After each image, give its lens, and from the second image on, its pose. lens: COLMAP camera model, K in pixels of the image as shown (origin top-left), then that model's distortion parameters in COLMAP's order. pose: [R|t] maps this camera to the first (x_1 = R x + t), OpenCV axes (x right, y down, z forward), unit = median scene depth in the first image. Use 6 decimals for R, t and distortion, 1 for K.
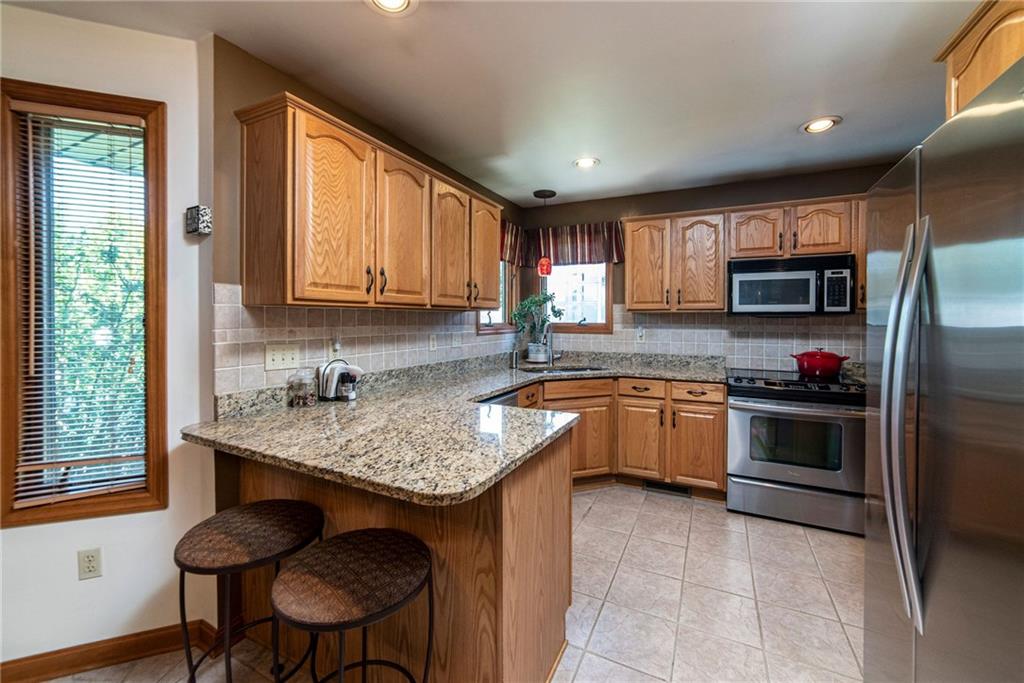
lens RADIAL K [[411.8, 0, 508.1], [0, 411.8, 319.0], [0, 0, 1]] dist [-0.010590, 0.000420]
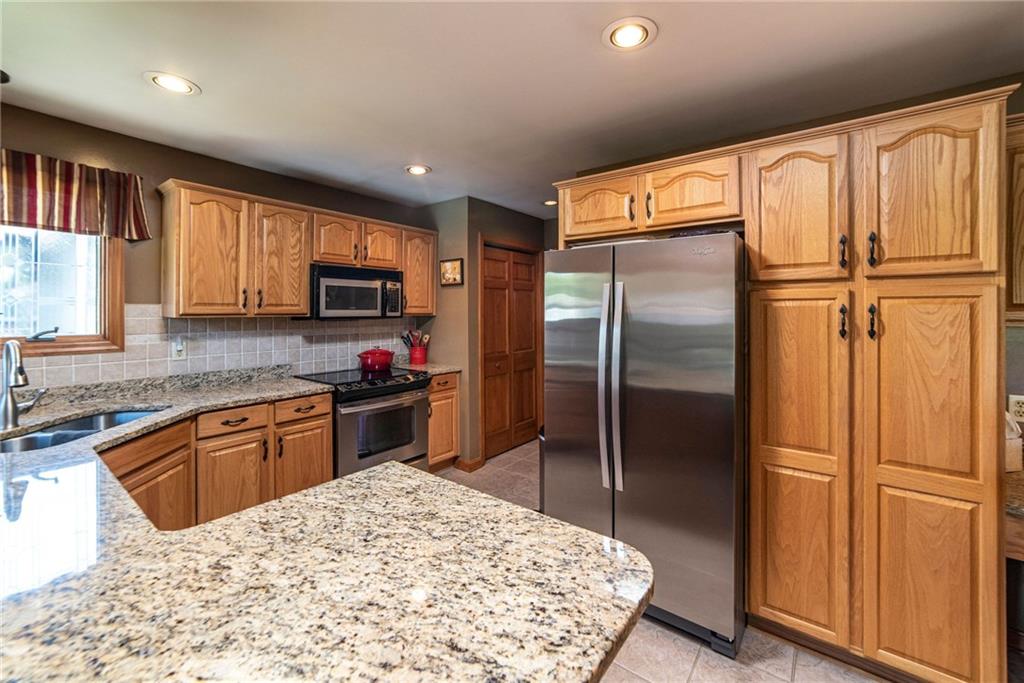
lens RADIAL K [[407.1, 0, 541.2], [0, 407.1, 309.3], [0, 0, 1]] dist [-0.008959, 0.000211]
pose [[0.153853, 0.000458, 0.988094, -0.315935], [-0.002184, 0.999998, -0.000124, -0.035692], [-0.988091, -0.002139, 0.153853, 0.333199]]
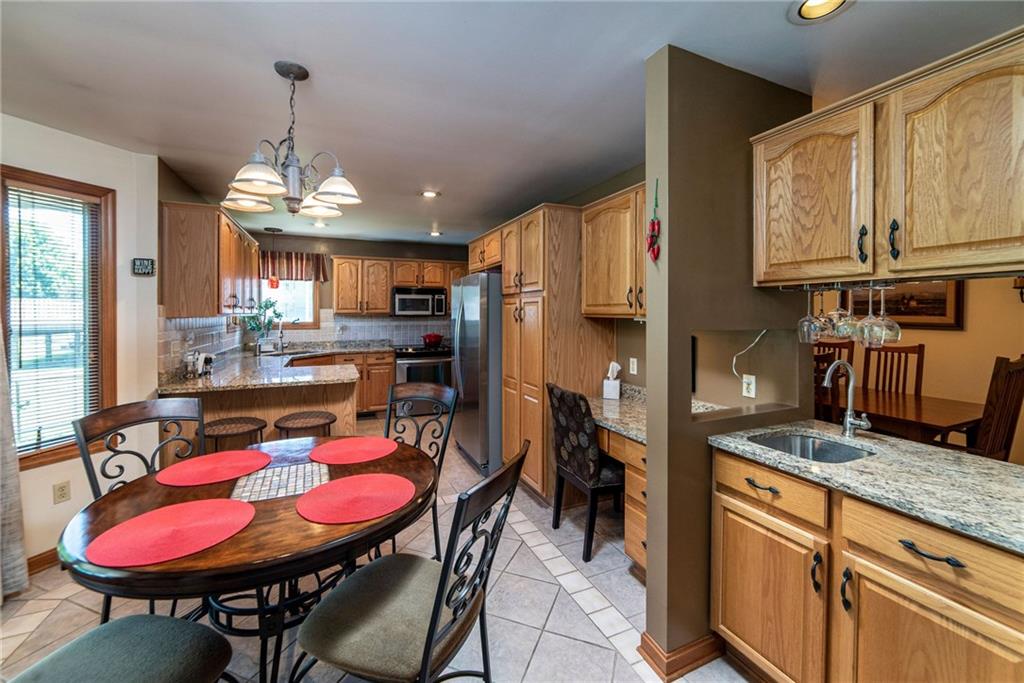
lens RADIAL K [[420.1, 0, 527.5], [0, 420.1, 311.7], [0, 0, 1]] dist [-0.023097, 0.005813]
pose [[0.616251, -0.002678, 0.787545, -0.581916], [0.004096, 0.999992, 0.000195, -0.028771], [-0.787539, 0.003105, 0.616257, -0.646773]]
